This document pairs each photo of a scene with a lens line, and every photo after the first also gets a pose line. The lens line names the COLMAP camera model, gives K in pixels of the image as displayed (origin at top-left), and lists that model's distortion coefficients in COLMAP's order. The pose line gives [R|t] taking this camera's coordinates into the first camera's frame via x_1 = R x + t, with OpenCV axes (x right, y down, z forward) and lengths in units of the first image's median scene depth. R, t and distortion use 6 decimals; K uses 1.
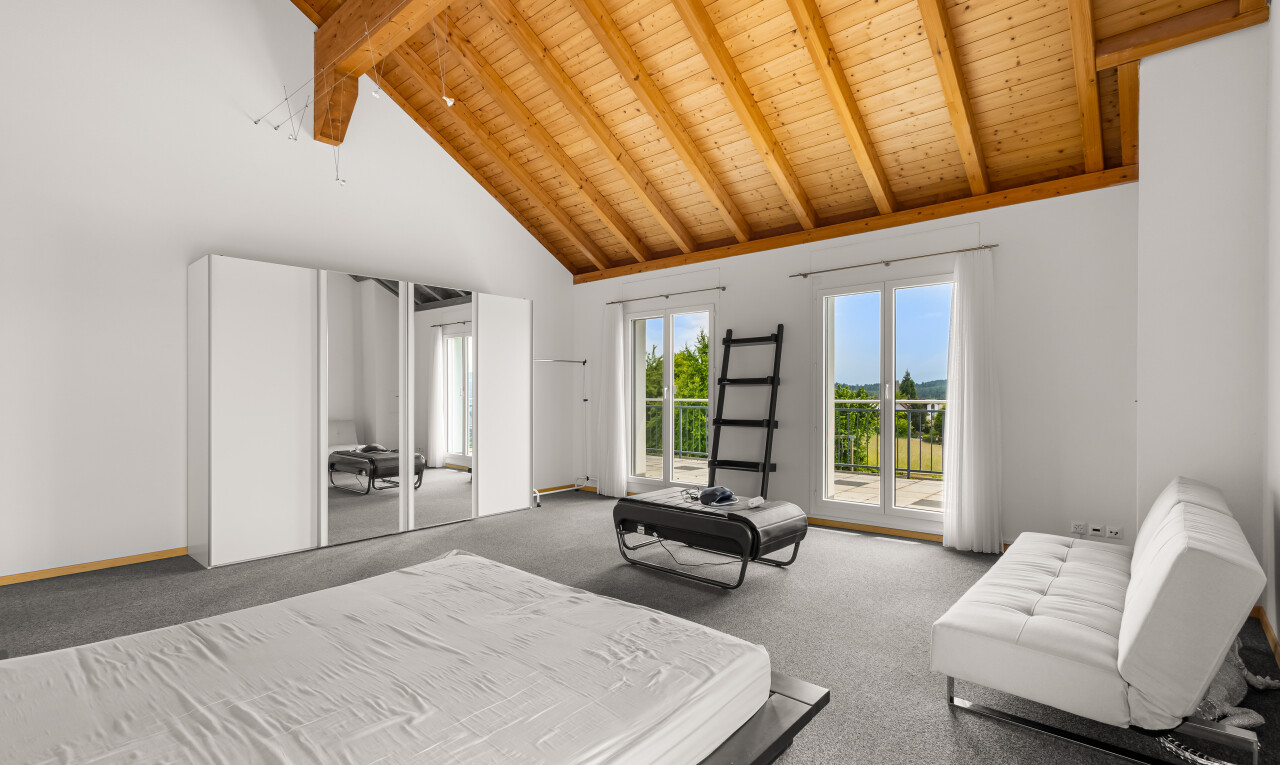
lens RADIAL K [[586.5, 0, 640.0], [0, 586.5, 382.5], [0, 0, 1]] dist [-0.001330, -0.000289]
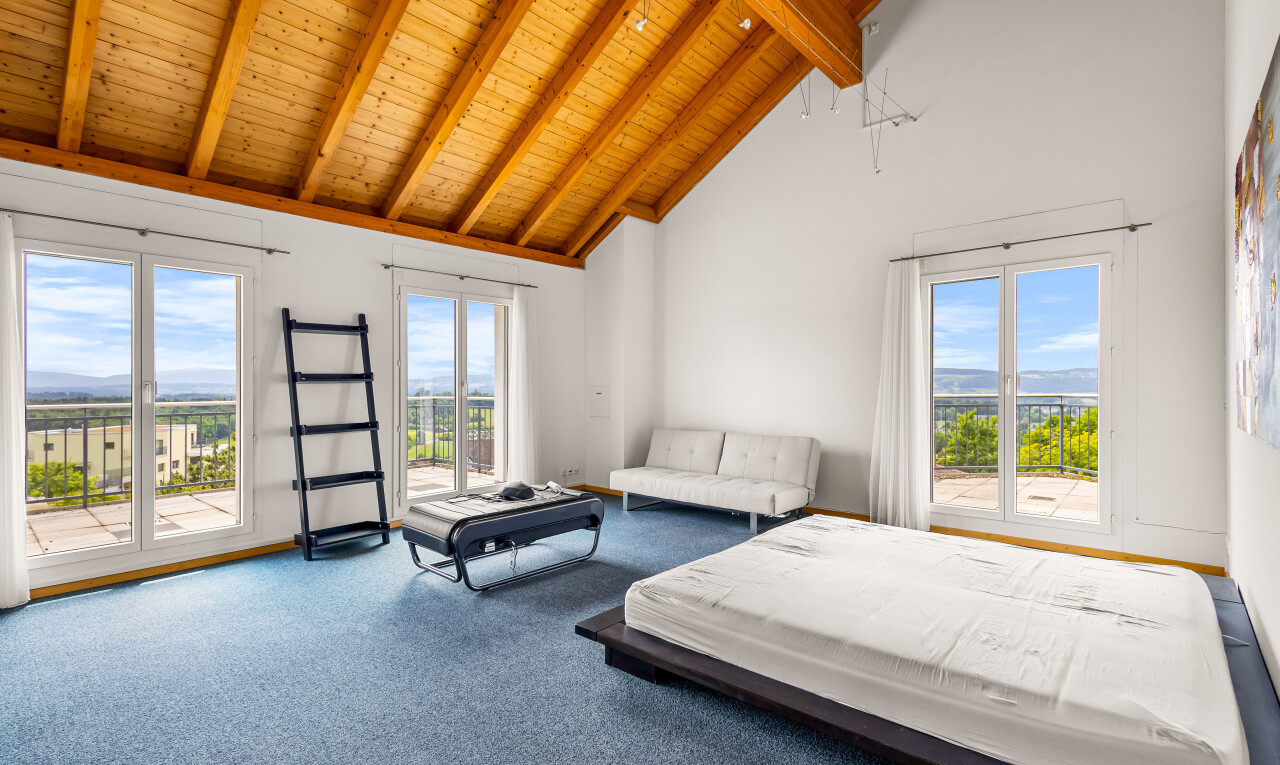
lens RADIAL K [[586.5, 0, 640.0], [0, 586.5, 382.5], [0, 0, 1]] dist [-0.001330, -0.000289]
pose [[-0.000811, 0.009795, 0.999952, -0.383054], [-0.007930, 0.999921, -0.009801, 0.005572], [-0.999968, -0.007938, -0.000733, 0.342400]]
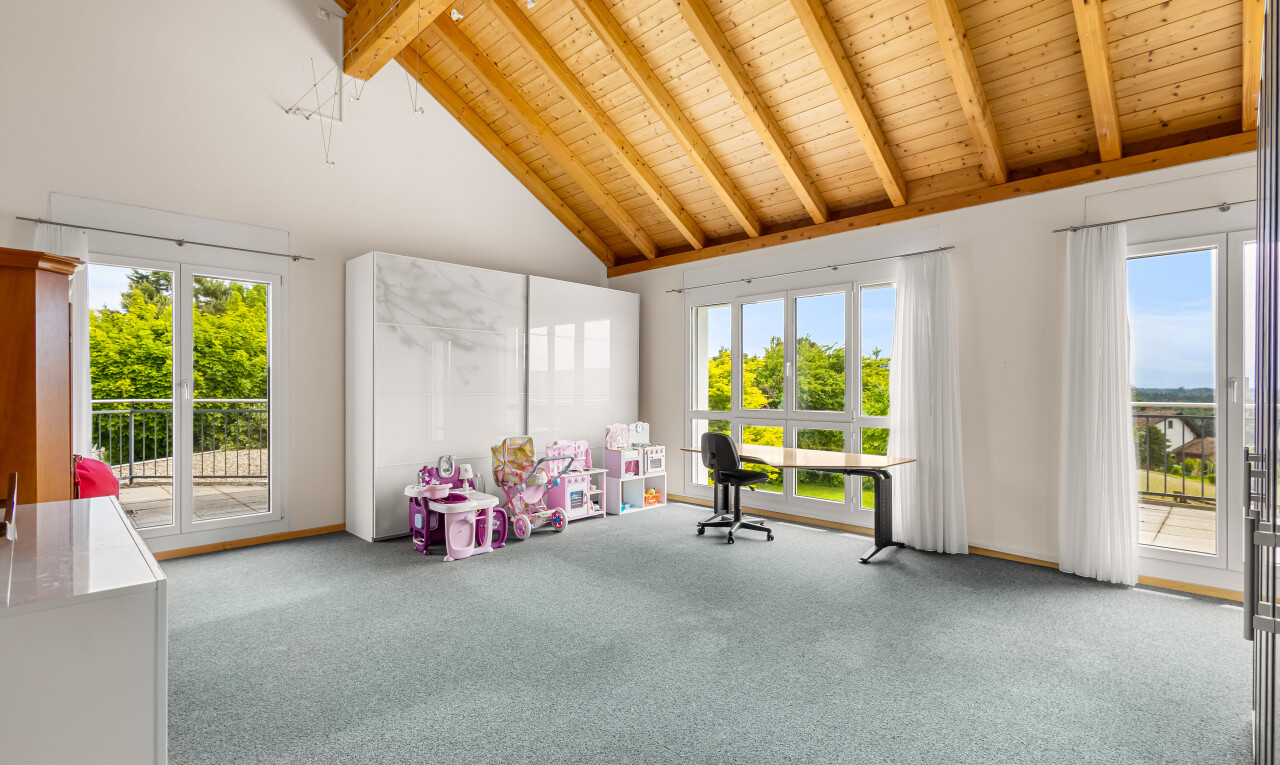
lens RADIAL K [[587.0, 0, 601.7], [0, 587.0, 396.6], [0, 0, 1]] dist [0.001767, 0.000214]
pose [[0.997533, -0.000705, -0.070201, -0.165999], [0.002426, 0.999698, 0.024438, 0.002436], [0.070162, -0.024548, 0.997233, 0.145843]]
